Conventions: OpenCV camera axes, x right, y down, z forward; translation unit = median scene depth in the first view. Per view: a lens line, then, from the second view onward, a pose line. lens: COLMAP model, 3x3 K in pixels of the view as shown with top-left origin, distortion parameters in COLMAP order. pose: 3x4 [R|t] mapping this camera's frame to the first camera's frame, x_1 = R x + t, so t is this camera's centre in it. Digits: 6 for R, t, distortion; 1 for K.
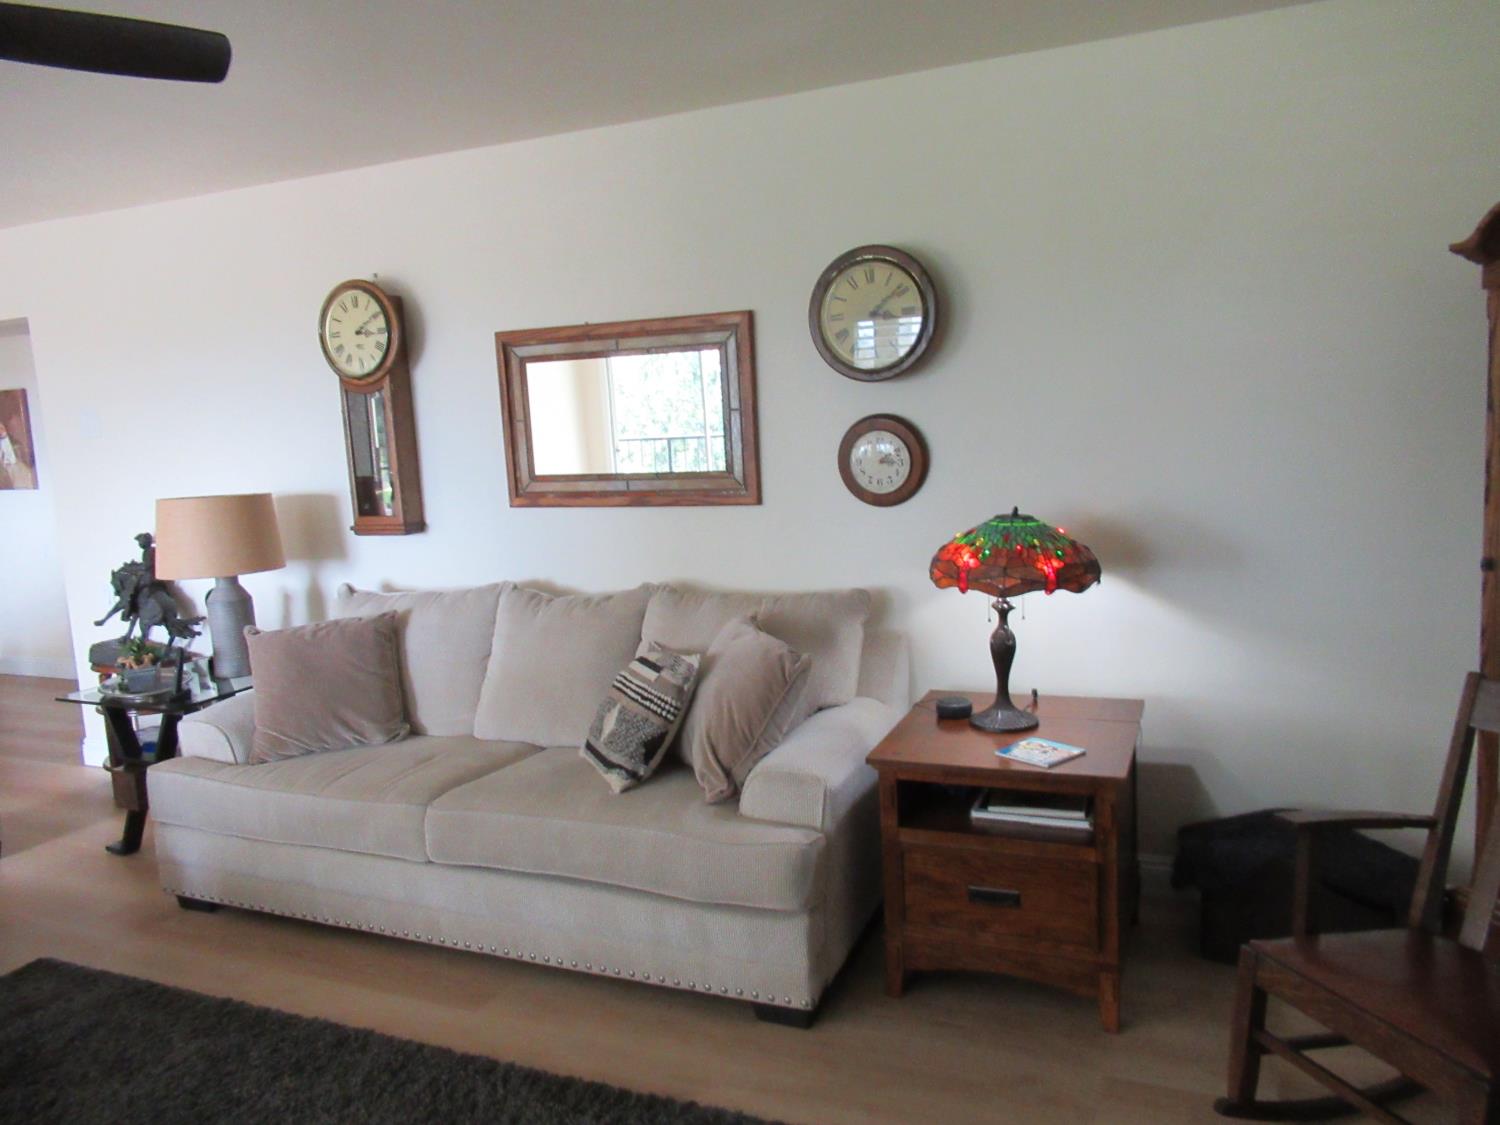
lens RADIAL K [[1123.5, 0, 742.0], [0, 1123.5, 564.0], [0, 0, 1]] dist [-0.007663, 0.000095]
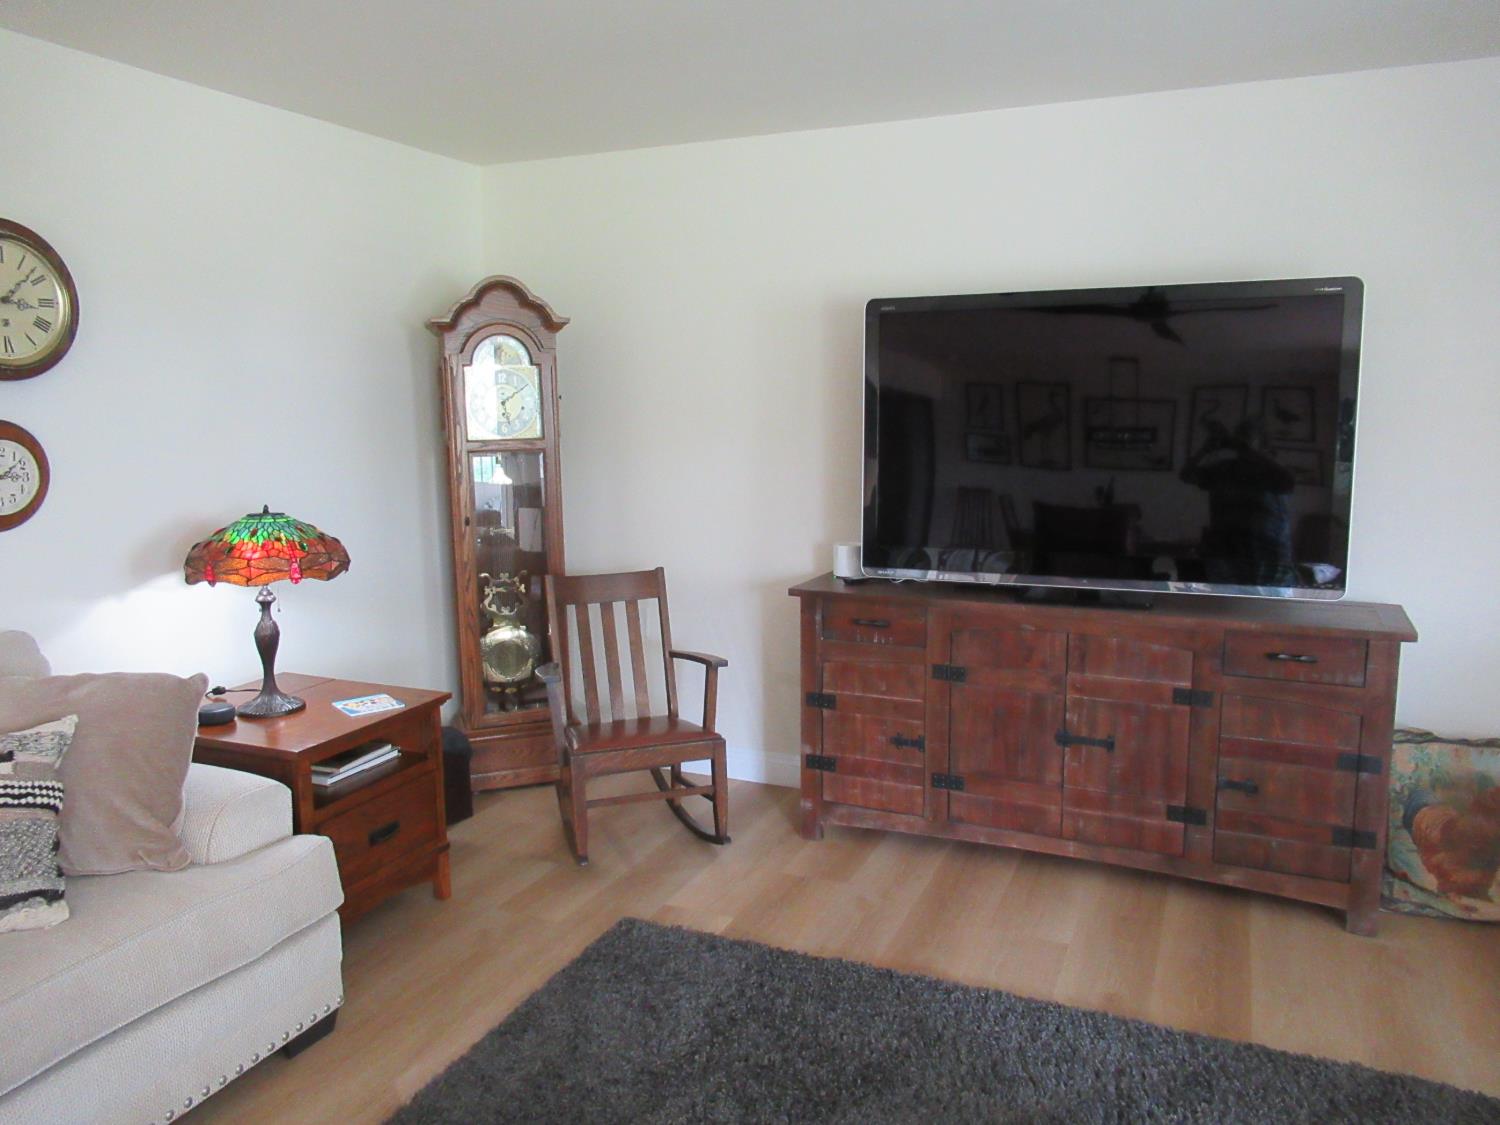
lens RADIAL K [[1123.5, 0, 742.0], [0, 1123.5, 564.0], [0, 0, 1]] dist [-0.007663, 0.000095]
pose [[0.001089, -0.092720, 0.995692, -0.828519], [0.149695, 0.984488, 0.091512, -0.024905], [-0.988732, 0.148951, 0.014952, 0.532033]]
